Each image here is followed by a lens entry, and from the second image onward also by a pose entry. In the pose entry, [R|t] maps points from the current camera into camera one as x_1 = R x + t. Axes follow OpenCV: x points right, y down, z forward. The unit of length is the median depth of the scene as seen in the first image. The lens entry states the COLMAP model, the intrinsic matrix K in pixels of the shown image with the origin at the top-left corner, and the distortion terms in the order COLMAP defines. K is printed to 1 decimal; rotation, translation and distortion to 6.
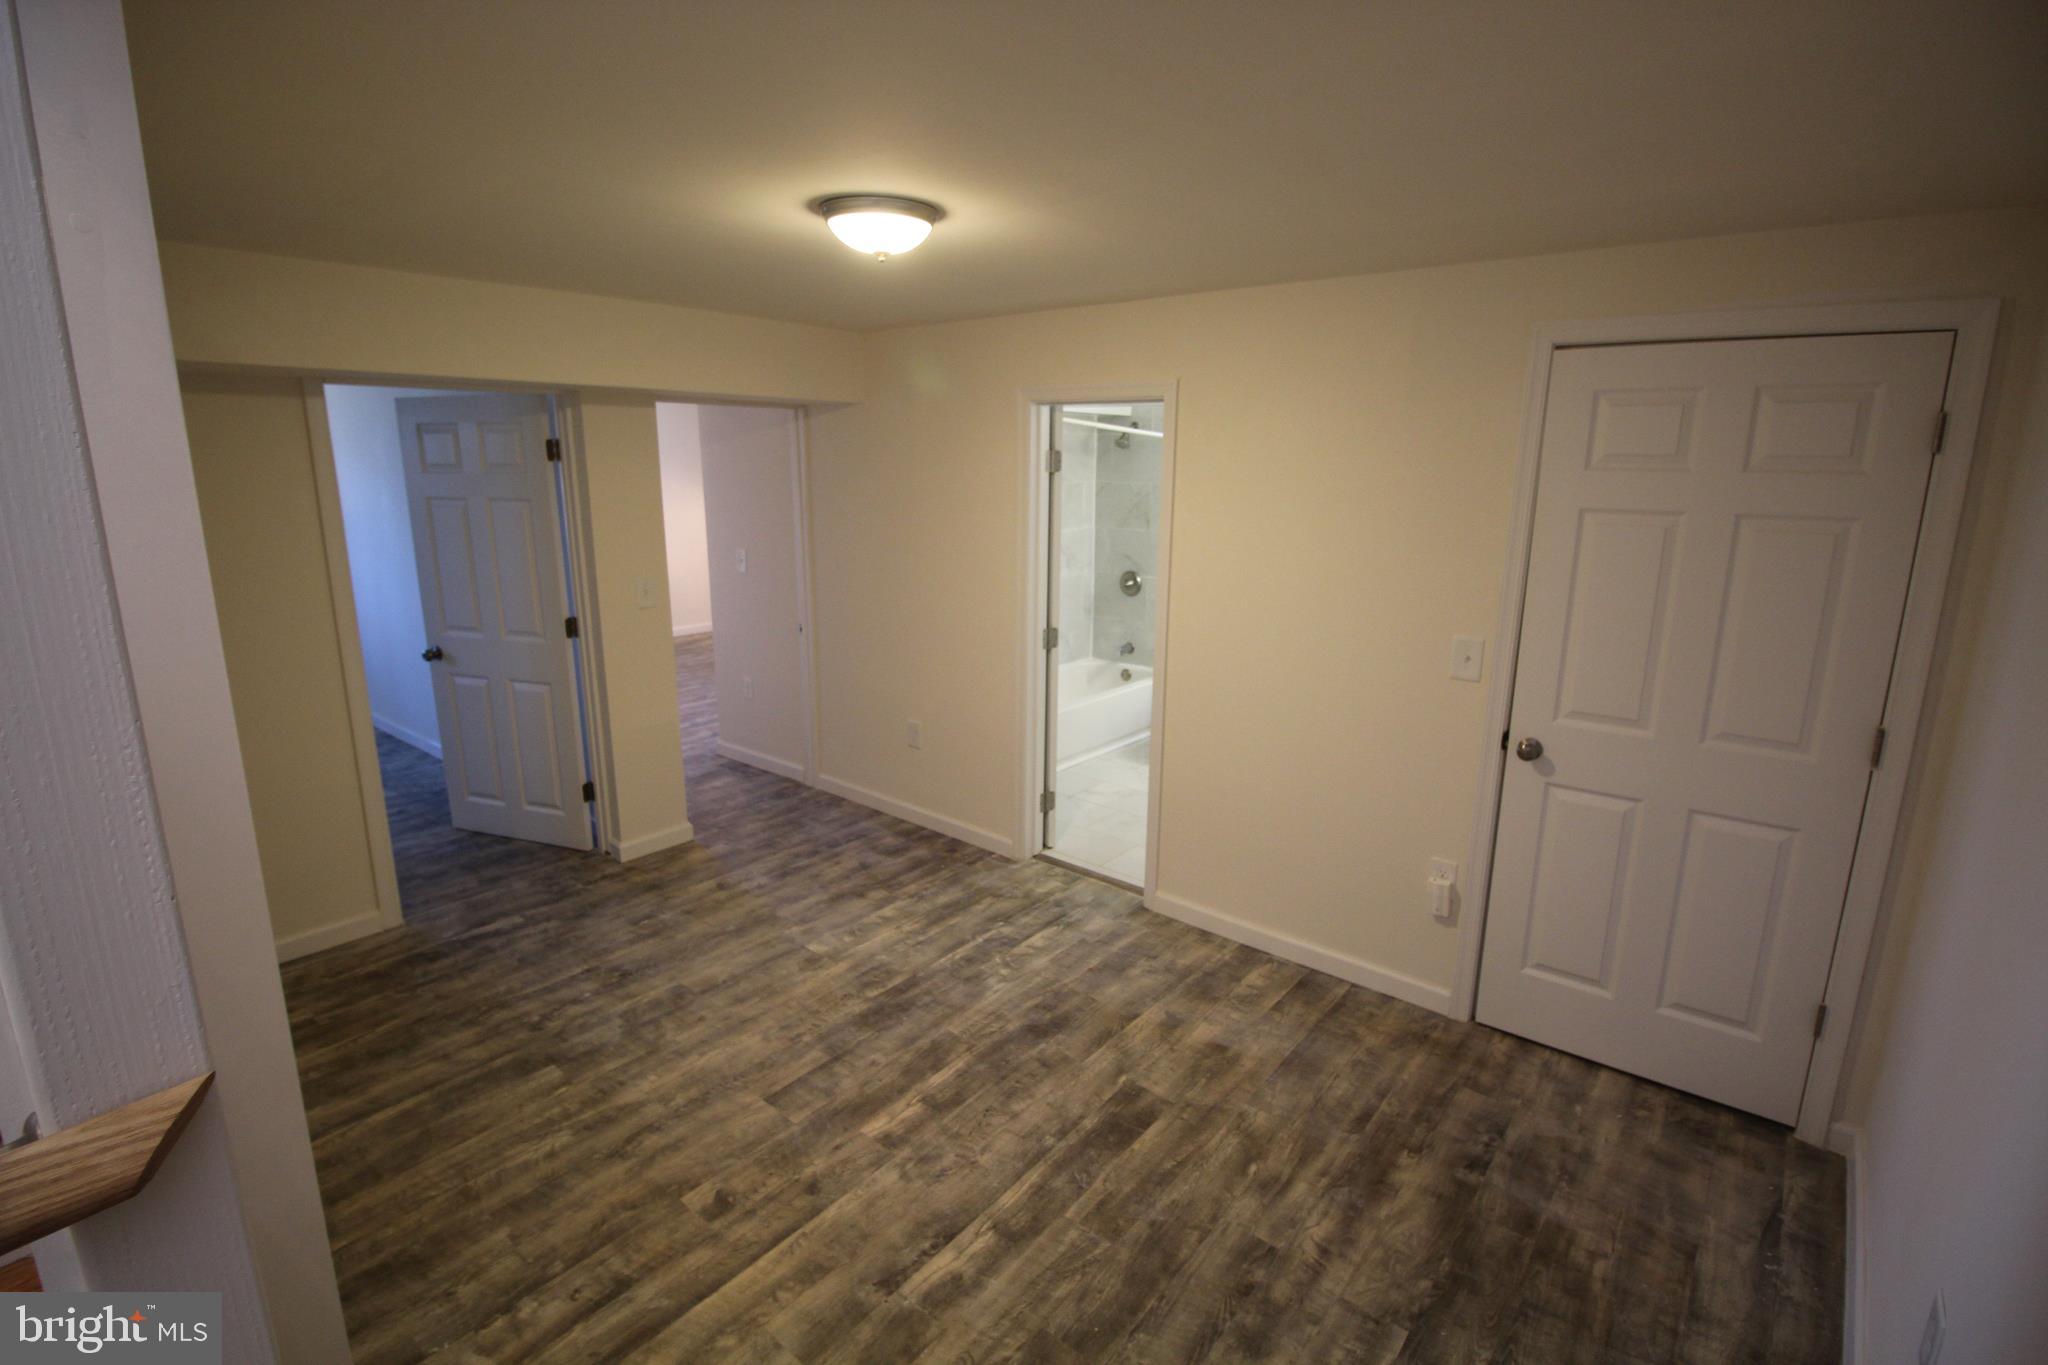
lens RADIAL K [[960.0, 0, 1019.2], [0, 960.0, 672.7], [0, 0, 1]] dist [-0.009440, -0.000417]
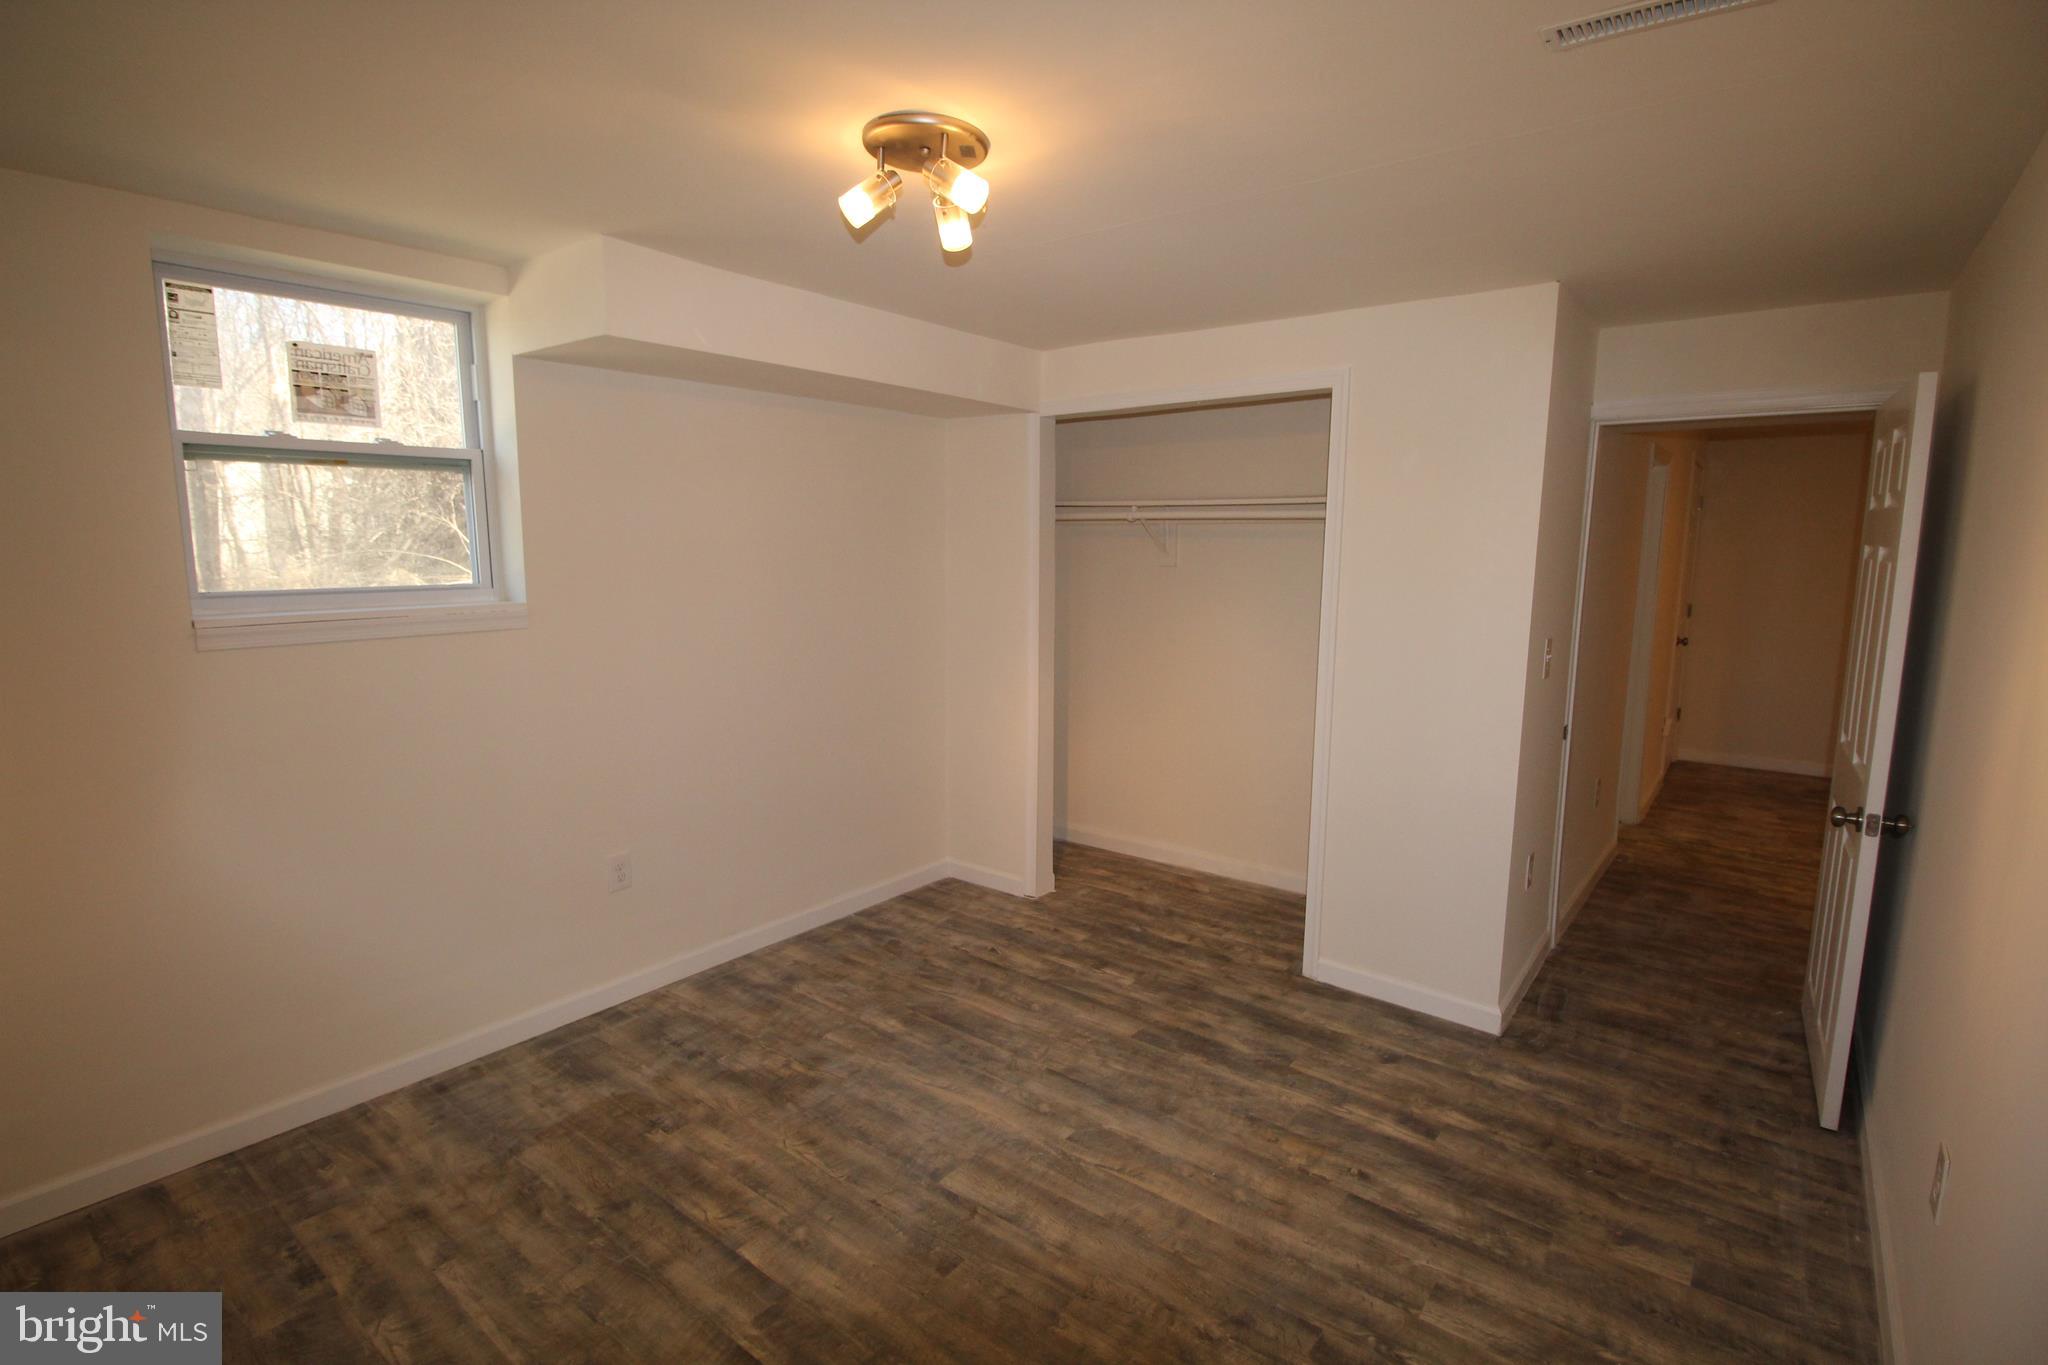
lens RADIAL K [[990.9, 0, 1024.0], [0, 990.9, 682.5], [0, 0, 1]] dist [0.002067, -0.014715]
pose [[-0.040173, -0.148010, 0.988170, -1.079081], [0.206174, 0.966458, 0.153140, -0.317105], [-0.977690, 0.209887, -0.008310, 1.621073]]
